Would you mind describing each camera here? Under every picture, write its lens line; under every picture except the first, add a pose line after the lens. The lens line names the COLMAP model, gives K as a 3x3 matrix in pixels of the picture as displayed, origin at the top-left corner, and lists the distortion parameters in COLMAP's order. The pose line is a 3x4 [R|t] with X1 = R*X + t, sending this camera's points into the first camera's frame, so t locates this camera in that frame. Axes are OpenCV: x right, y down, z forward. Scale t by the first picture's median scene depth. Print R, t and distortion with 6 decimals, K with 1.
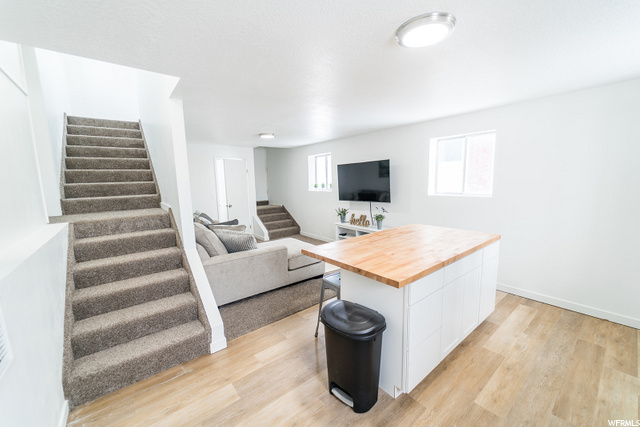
lens RADIAL K [[255.5, 0, 320.0], [0, 255.5, 213.5], [0, 0, 1]] dist [-0.000866, -0.000727]
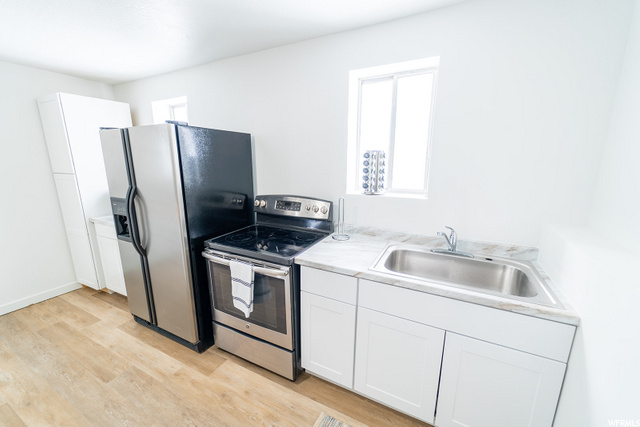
lens RADIAL K [[255.5, 0, 320.0], [0, 255.5, 213.5], [0, 0, 1]] dist [-0.000866, -0.000727]
pose [[-0.408852, -0.171357, 0.896369, -0.194004], [0.129235, 0.961444, 0.242744, -0.027054], [-0.903404, 0.215088, -0.370943, 0.290956]]
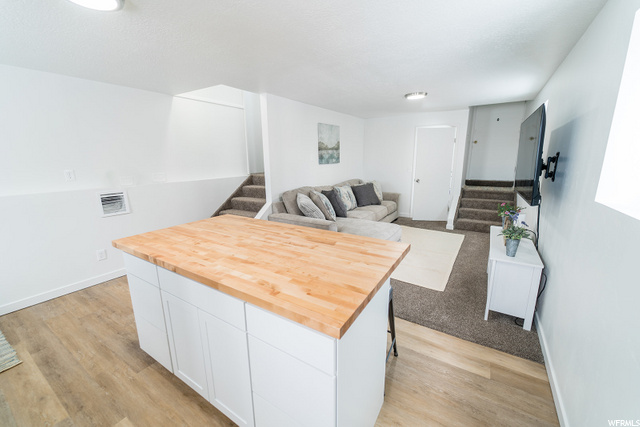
lens RADIAL K [[255.5, 0, 320.0], [0, 255.5, 213.5], [0, 0, 1]] dist [-0.000866, -0.000727]
pose [[0.315972, 0.226833, -0.921254, 1.021982], [-0.124714, 0.972504, 0.196677, -0.124648], [0.940536, 0.052749, 0.335573, 0.913989]]
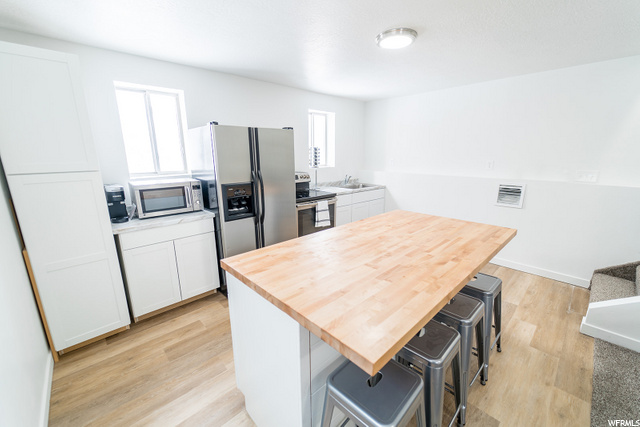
lens RADIAL K [[255.5, 0, 320.0], [0, 255.5, 213.5], [0, 0, 1]] dist [-0.000866, -0.000727]
pose [[-0.996505, 0.048064, -0.068327, 0.568533], [0.020279, 0.932624, 0.360279, -0.199997], [0.081040, 0.357634, -0.930339, 1.559166]]
